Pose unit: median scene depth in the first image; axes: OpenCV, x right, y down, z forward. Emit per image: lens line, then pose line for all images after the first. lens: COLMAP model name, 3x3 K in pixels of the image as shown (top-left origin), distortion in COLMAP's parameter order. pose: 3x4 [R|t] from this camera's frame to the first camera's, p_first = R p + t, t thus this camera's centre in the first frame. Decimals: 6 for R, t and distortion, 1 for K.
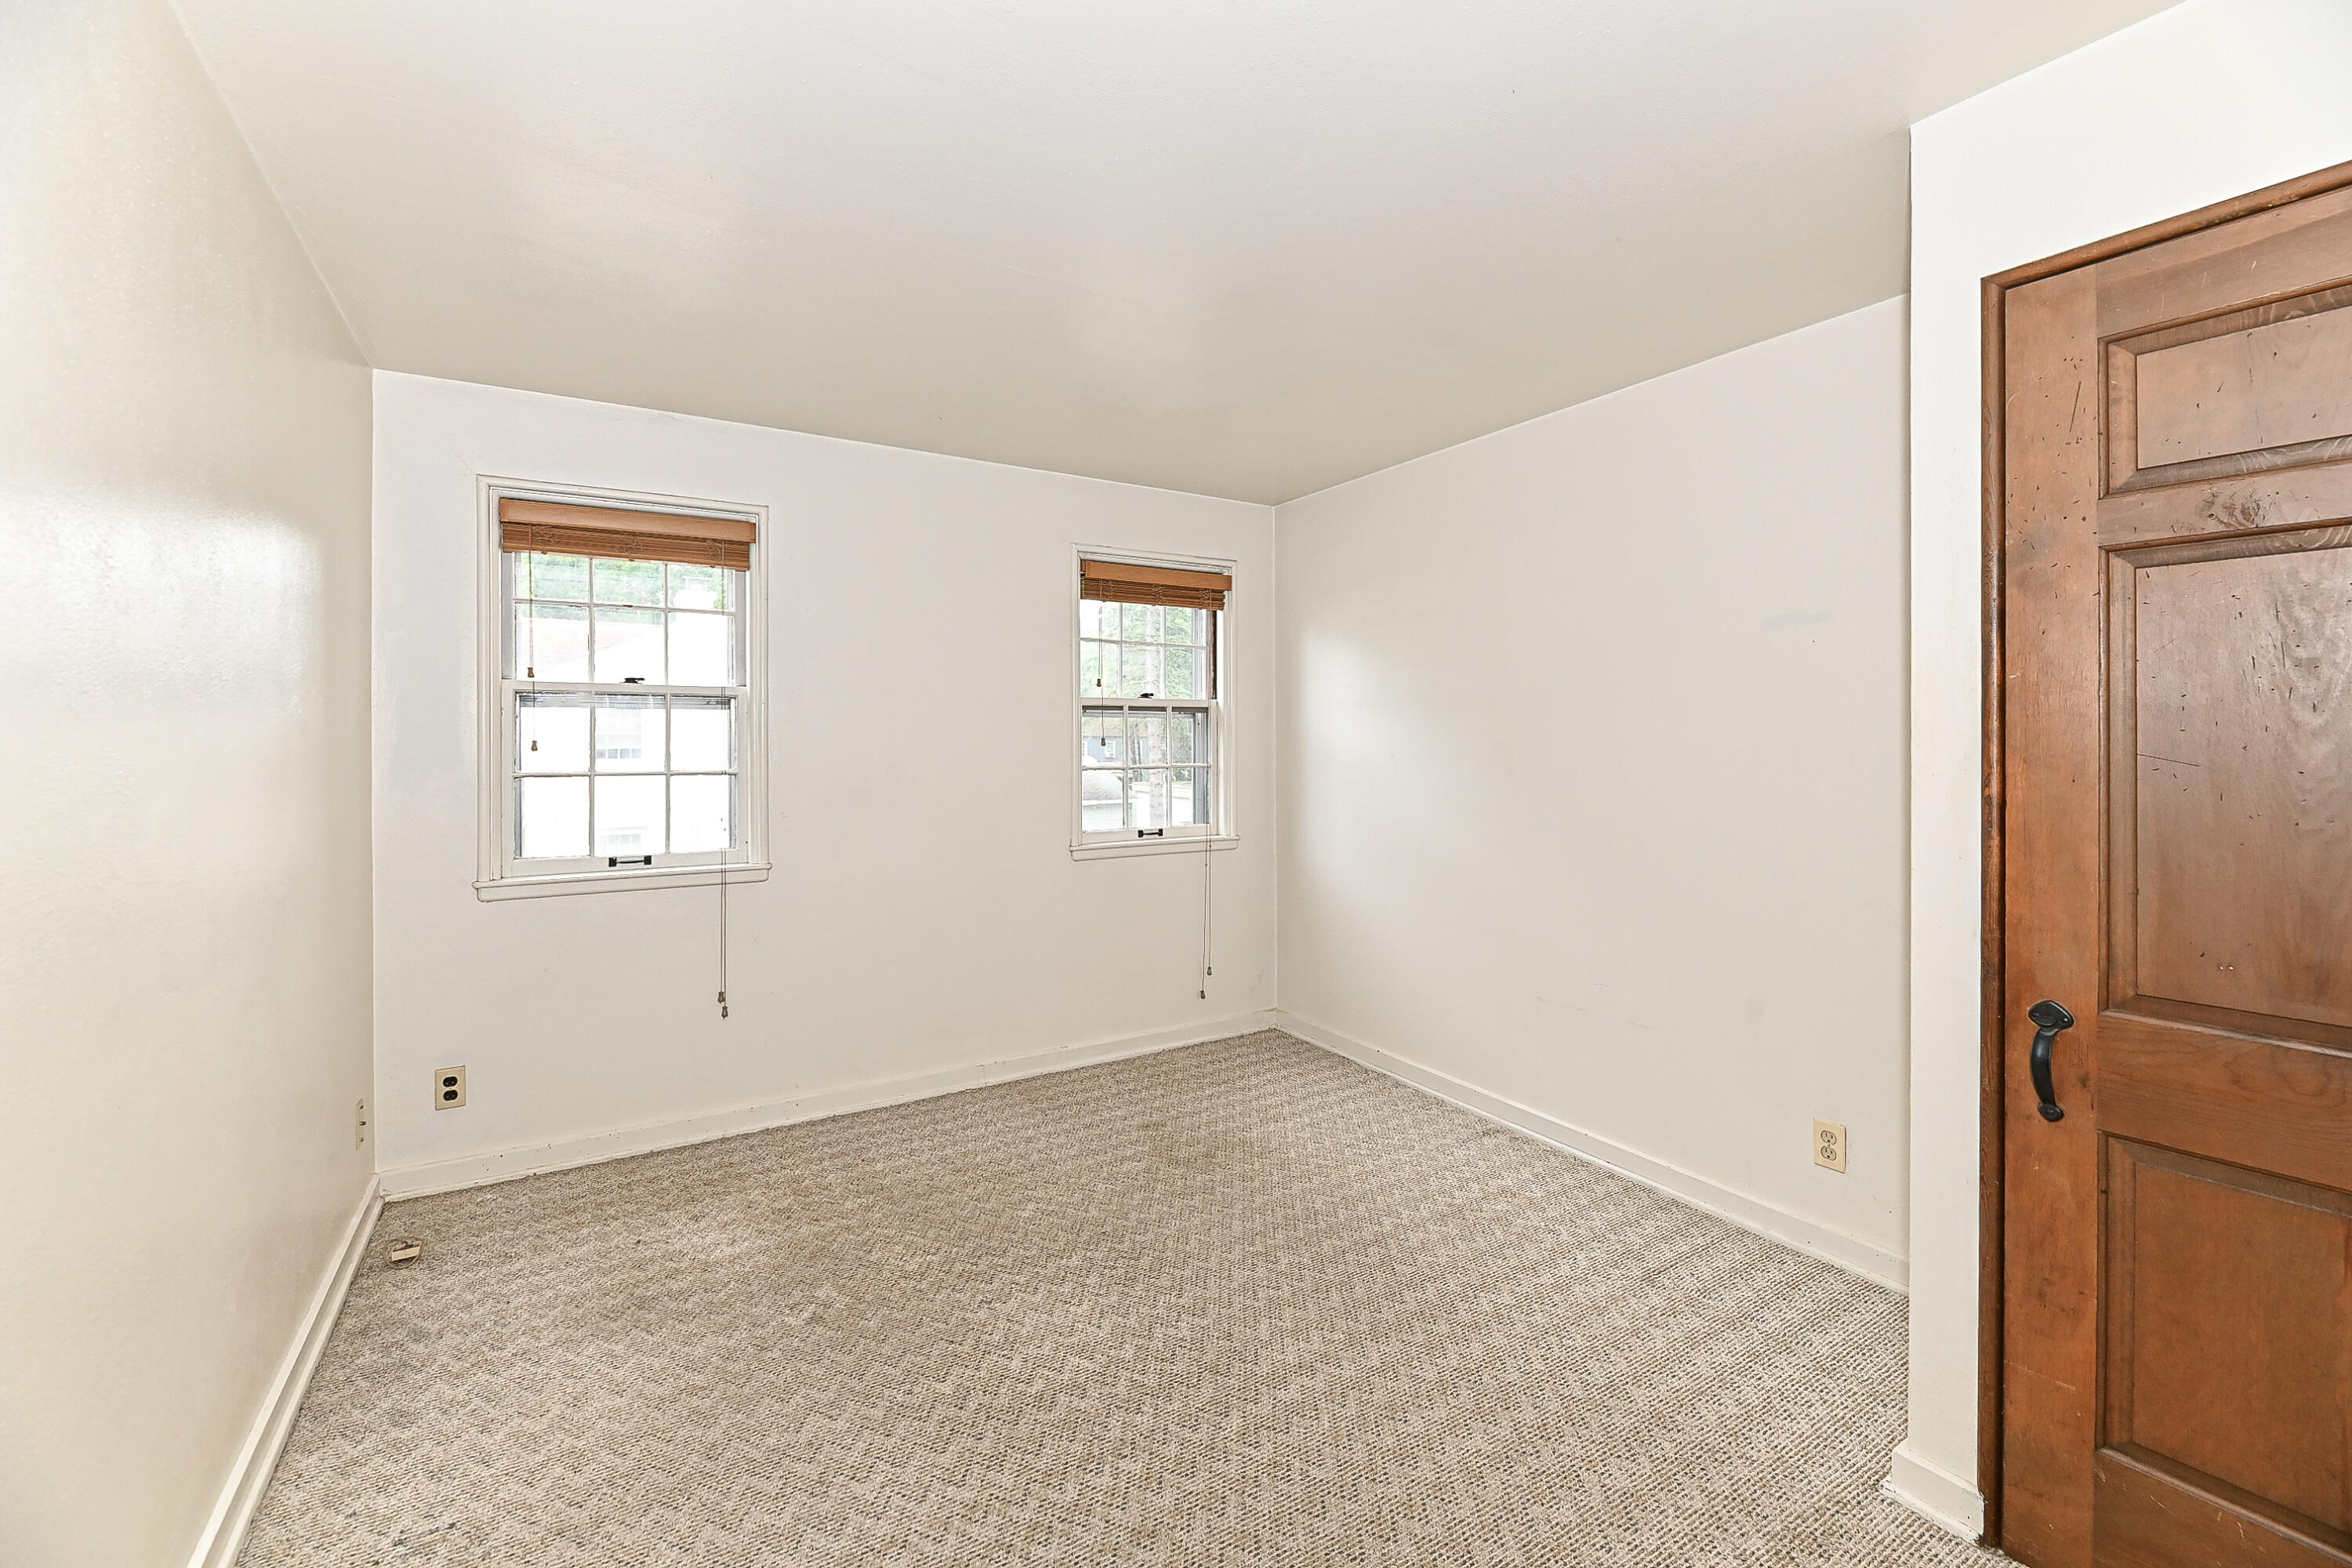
lens RADIAL K [[958.0, 0, 1173.0], [0, 958.0, 772.1], [0, 0, 1]] dist [0.006137, -0.003925]
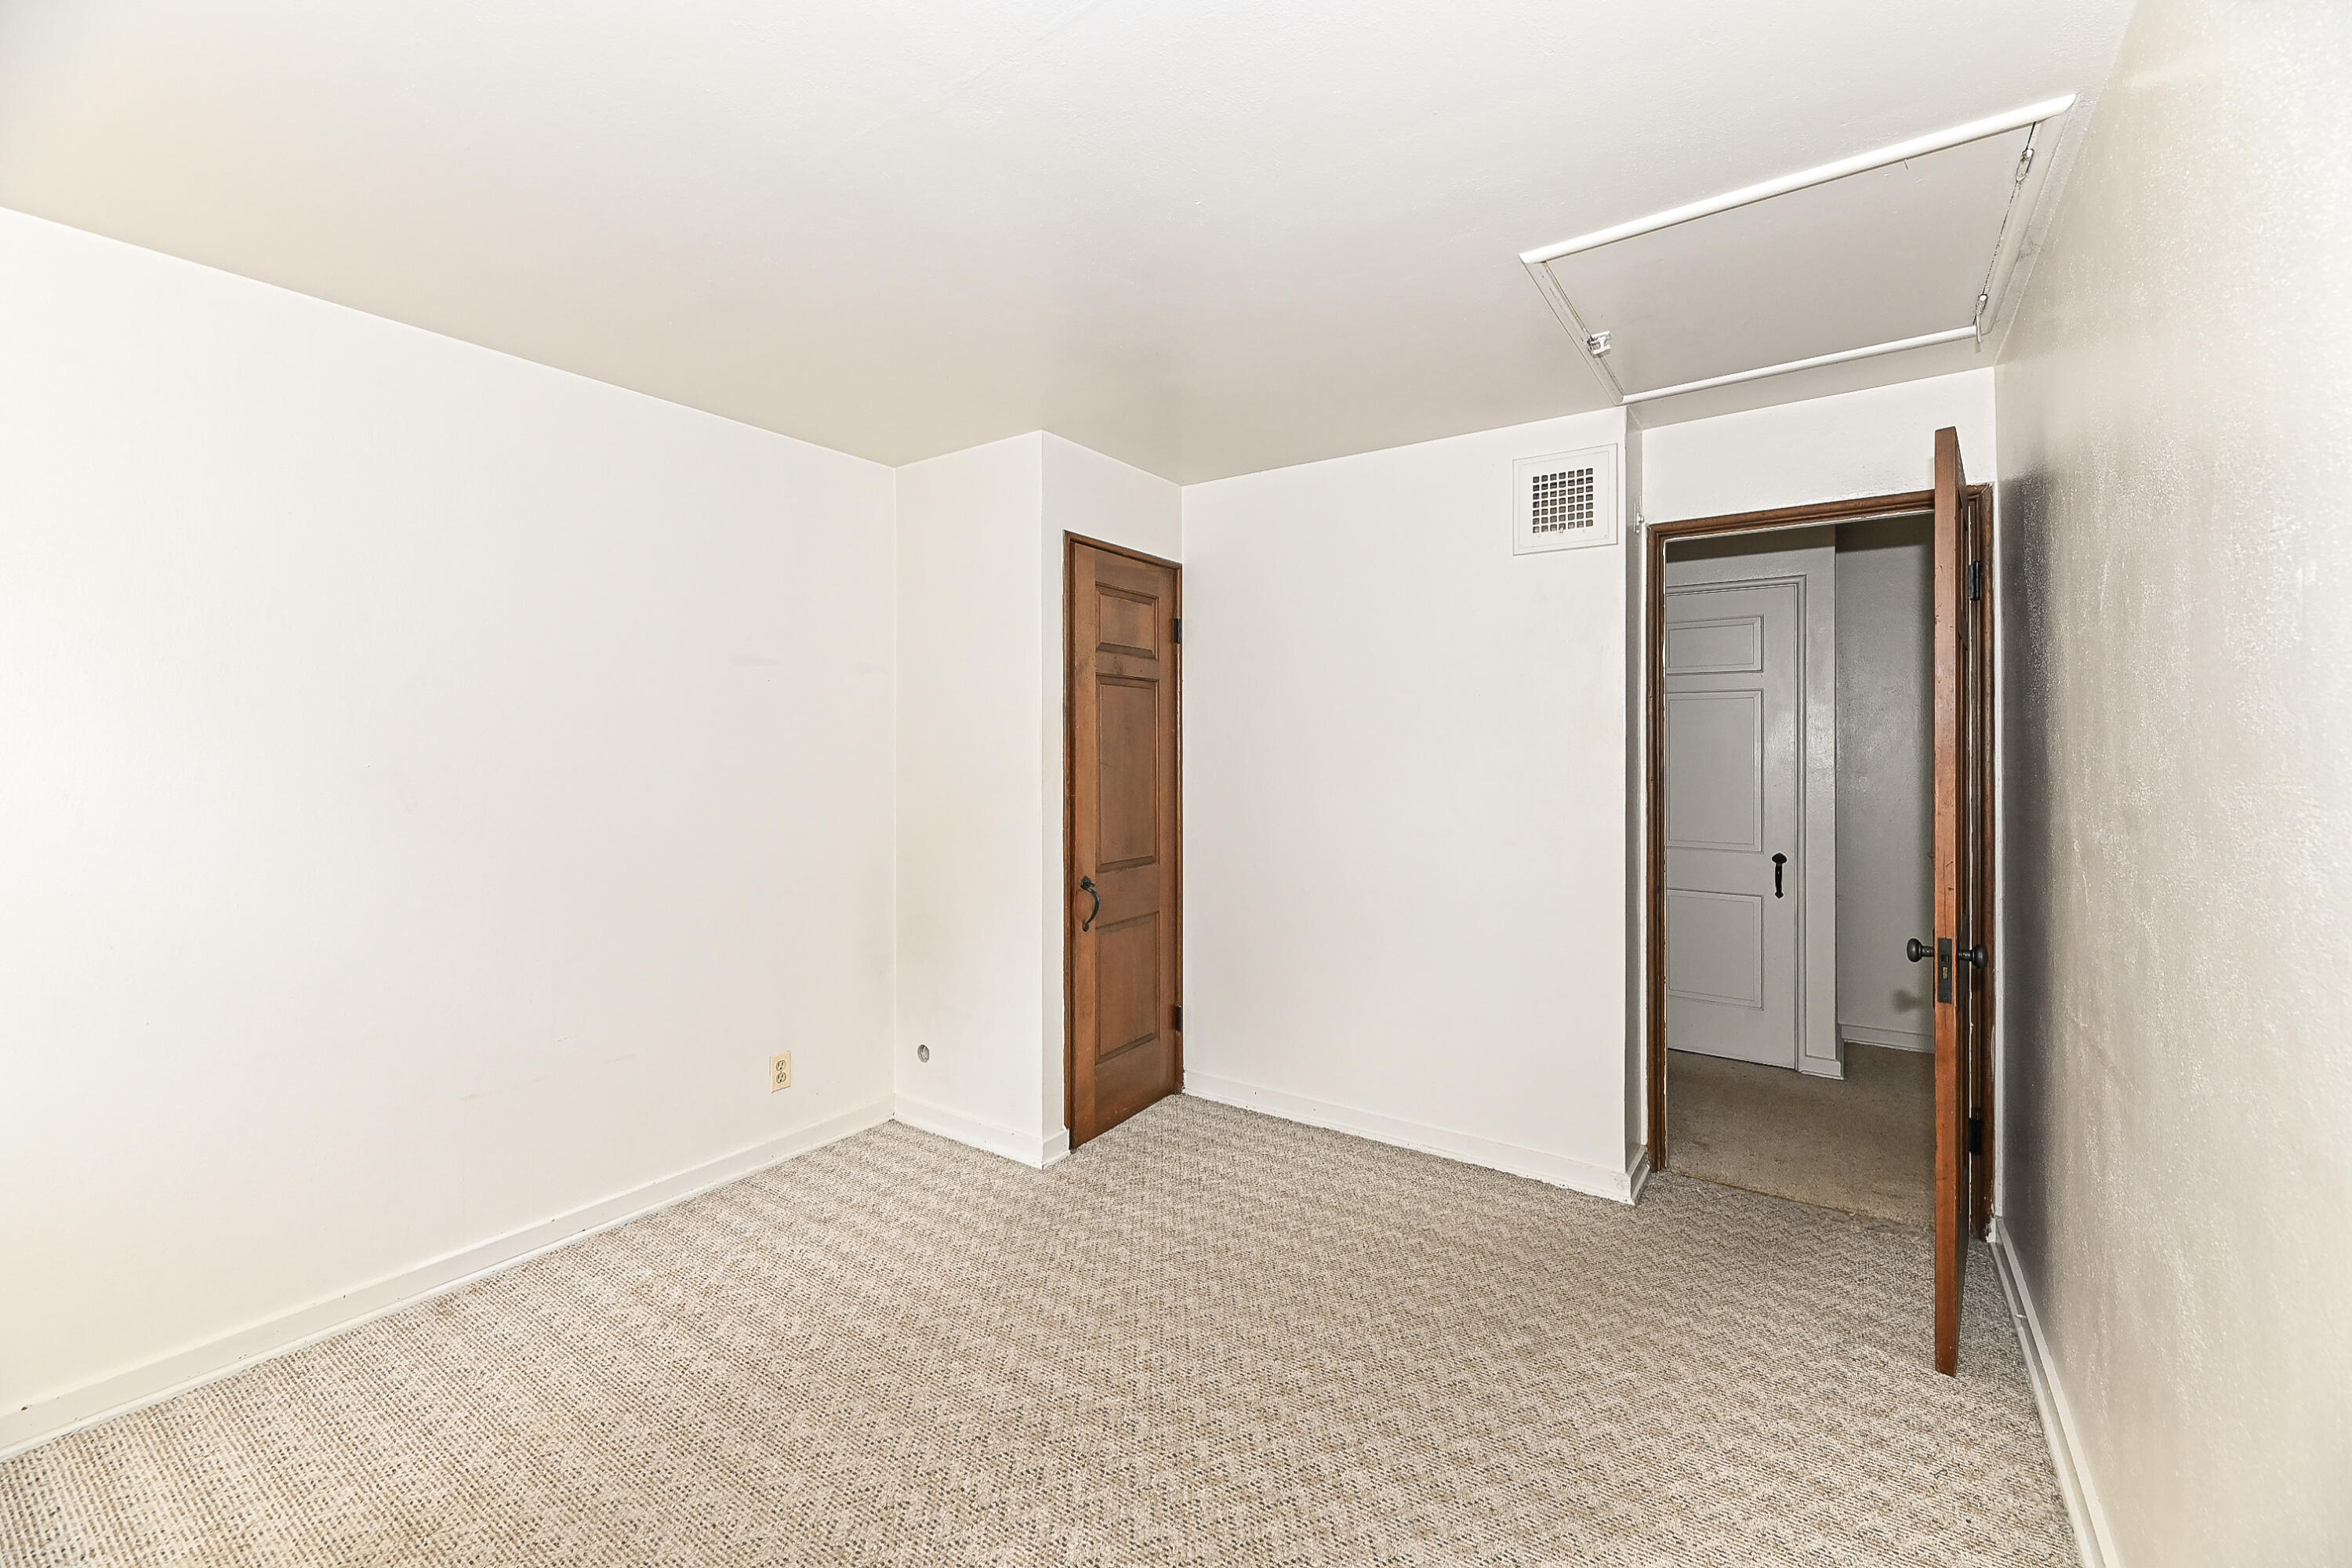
lens RADIAL K [[958.0, 0, 1173.0], [0, 958.0, 772.1], [0, 0, 1]] dist [0.006137, -0.003925]
pose [[-0.395408, -0.018137, 0.918326, -0.809105], [0.033701, 0.998845, 0.034238, -0.045976], [-0.917887, 0.044487, -0.394341, 1.158271]]
